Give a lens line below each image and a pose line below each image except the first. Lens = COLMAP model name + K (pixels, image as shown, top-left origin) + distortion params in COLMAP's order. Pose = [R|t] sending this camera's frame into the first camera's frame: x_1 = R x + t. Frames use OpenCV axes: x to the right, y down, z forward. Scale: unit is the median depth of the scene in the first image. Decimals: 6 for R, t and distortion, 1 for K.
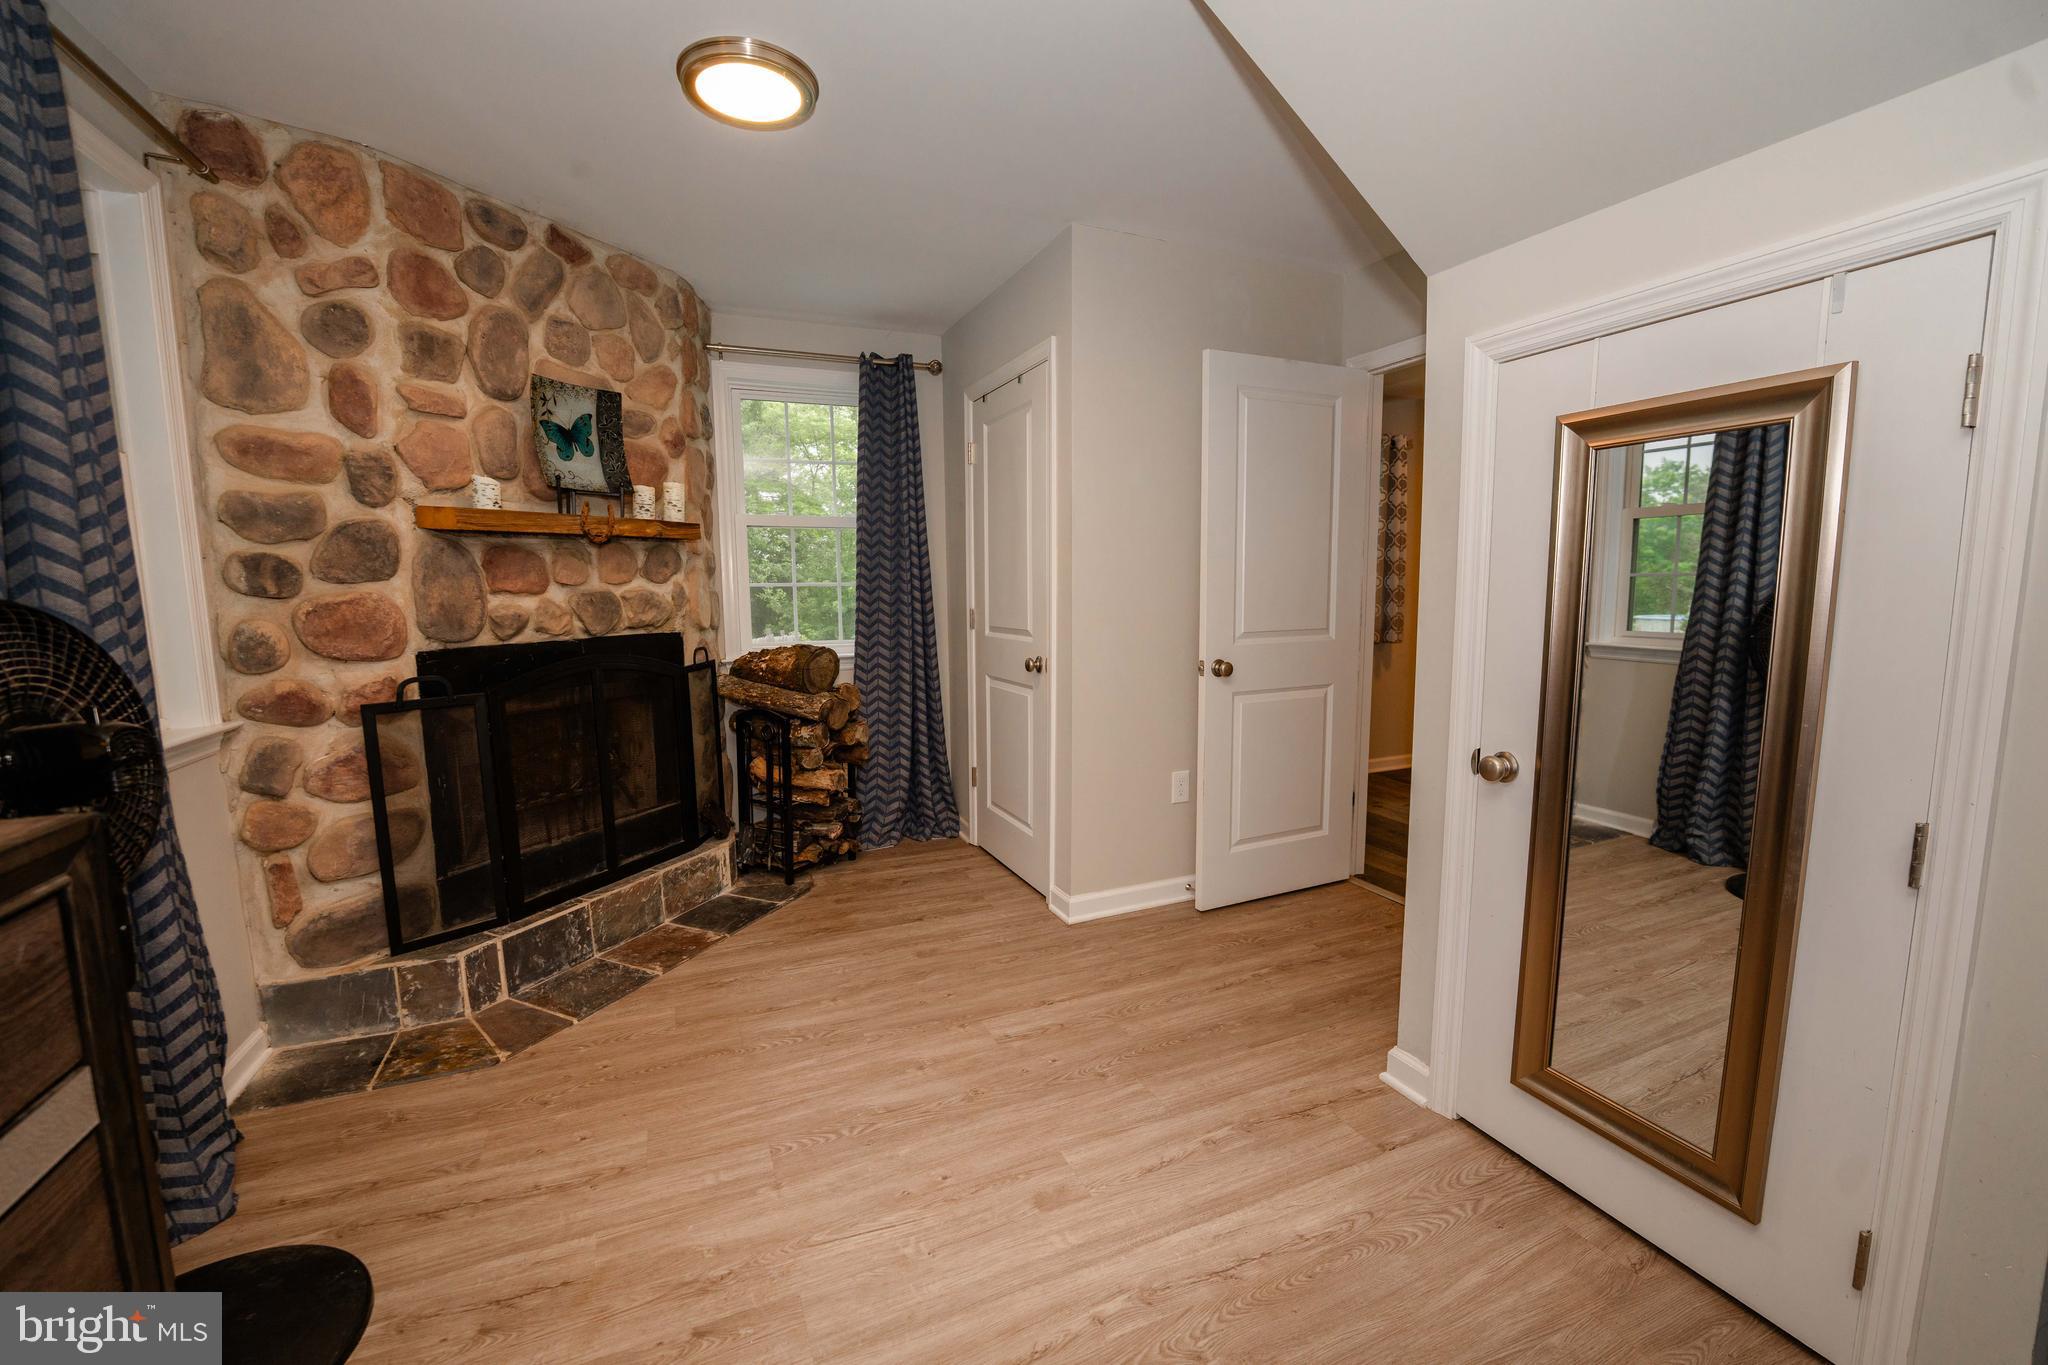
lens RADIAL K [[825.9, 0, 1018.0], [0, 825.9, 681.6], [0, 0, 1]] dist [-0.026754, 0.001013]
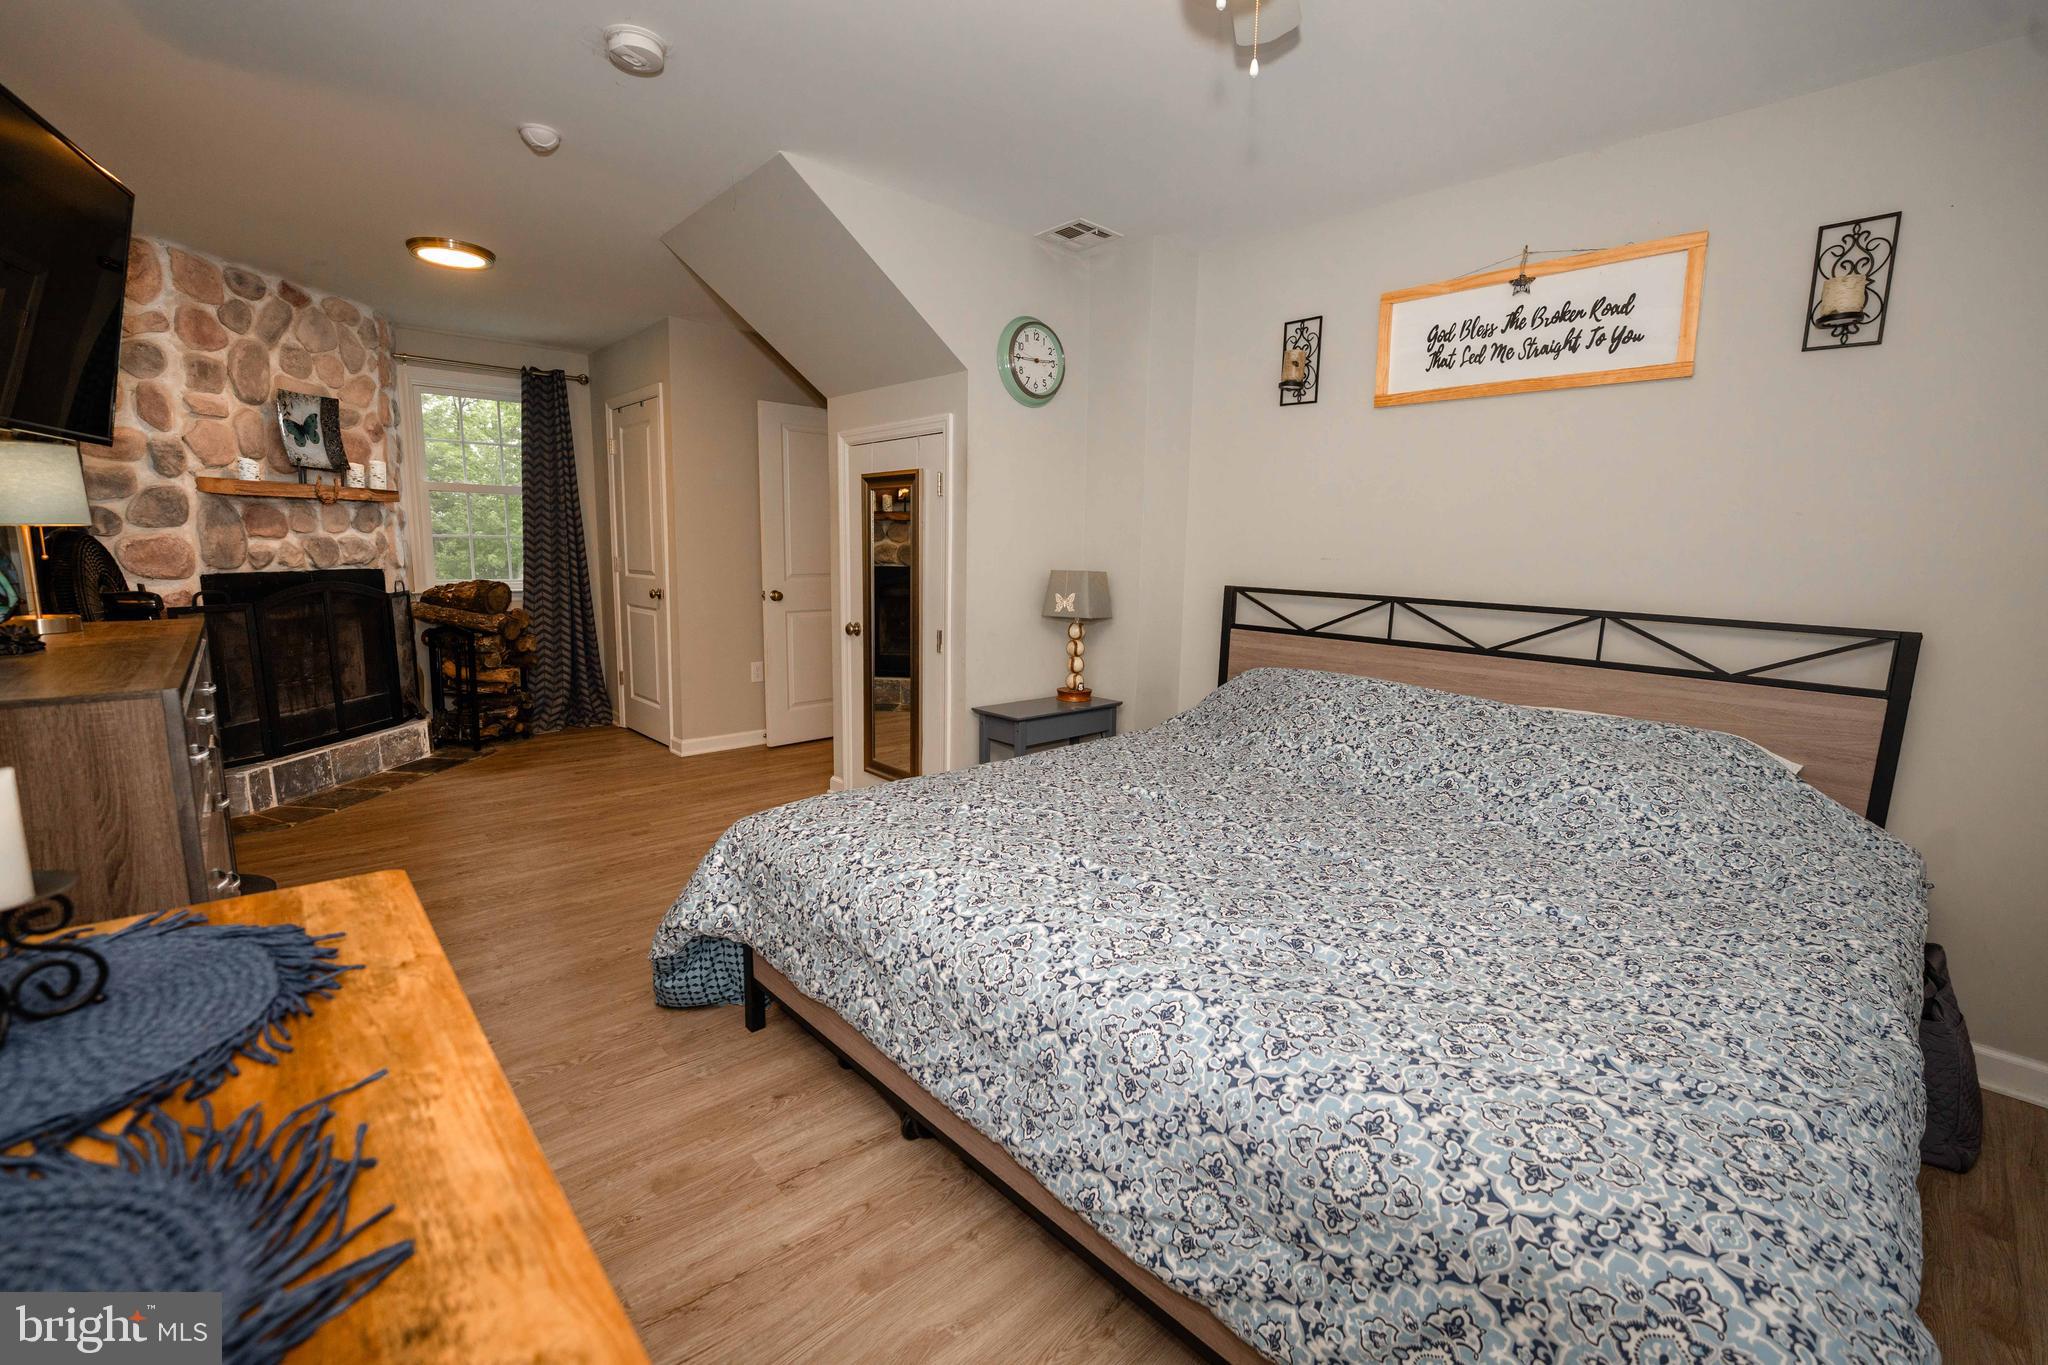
lens RADIAL K [[859.2, 0, 1023.8], [0, 859.2, 683.8], [0, 0, 1]] dist [-0.028318, 0.000627]
pose [[0.941895, -0.023028, 0.335117, 0.157625], [0.009120, 0.999033, 0.043015, 0.104055], [-0.335783, -0.037459, 0.941194, -0.898128]]
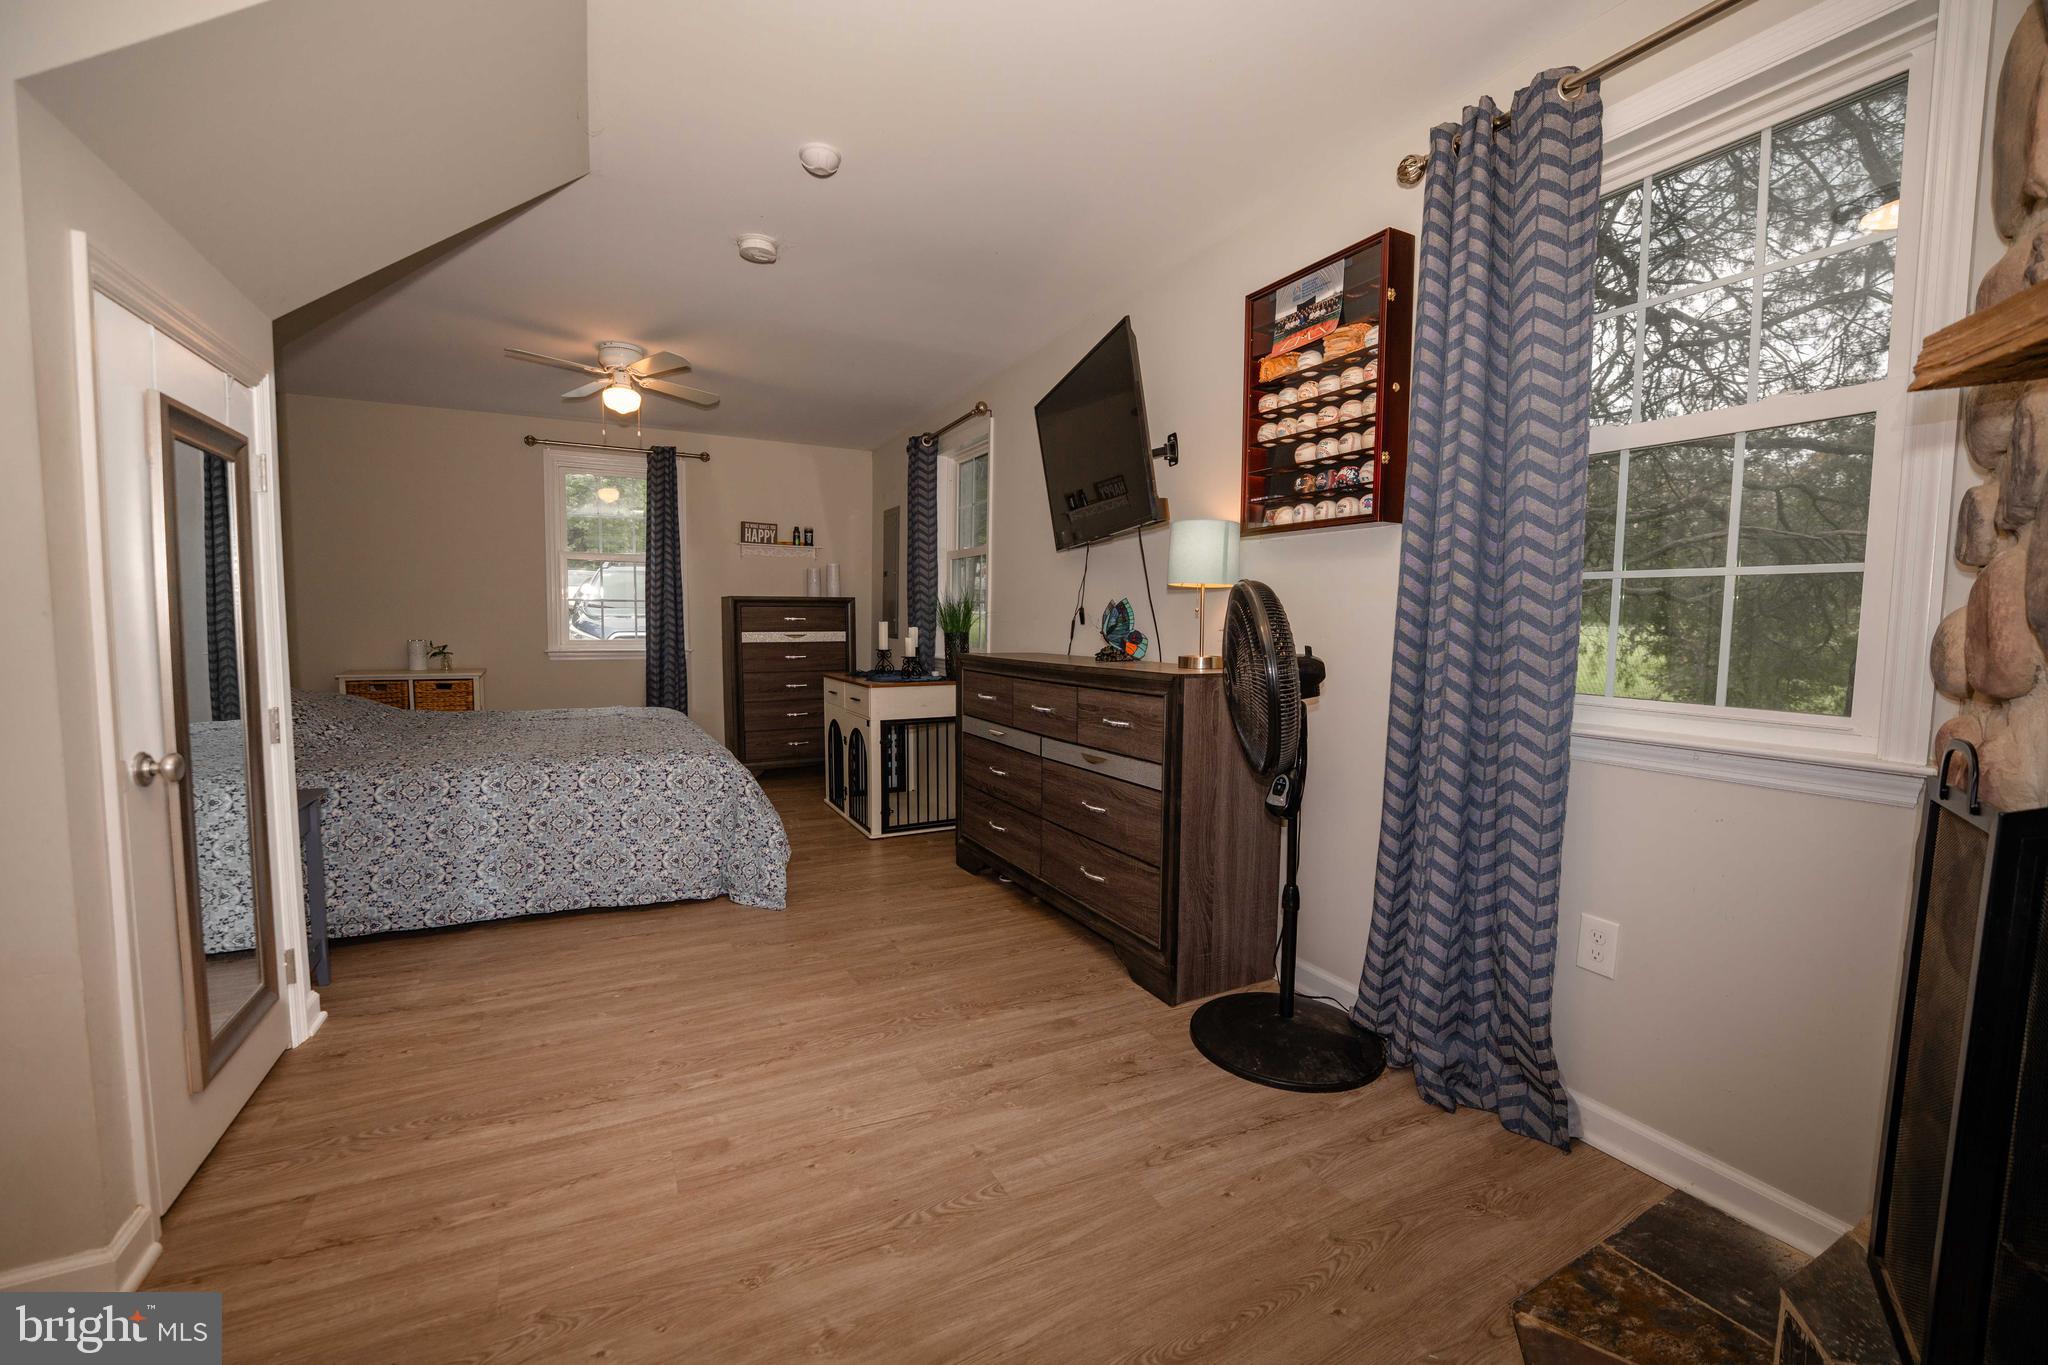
lens RADIAL K [[825.9, 0, 1018.0], [0, 825.9, 681.6], [0, 0, 1]] dist [-0.026754, 0.001013]
pose [[-0.997043, 0.004719, -0.076702, -0.176992], [-0.010161, 0.981254, 0.192453, -0.106792], [0.076172, 0.192664, -0.978304, 1.254177]]
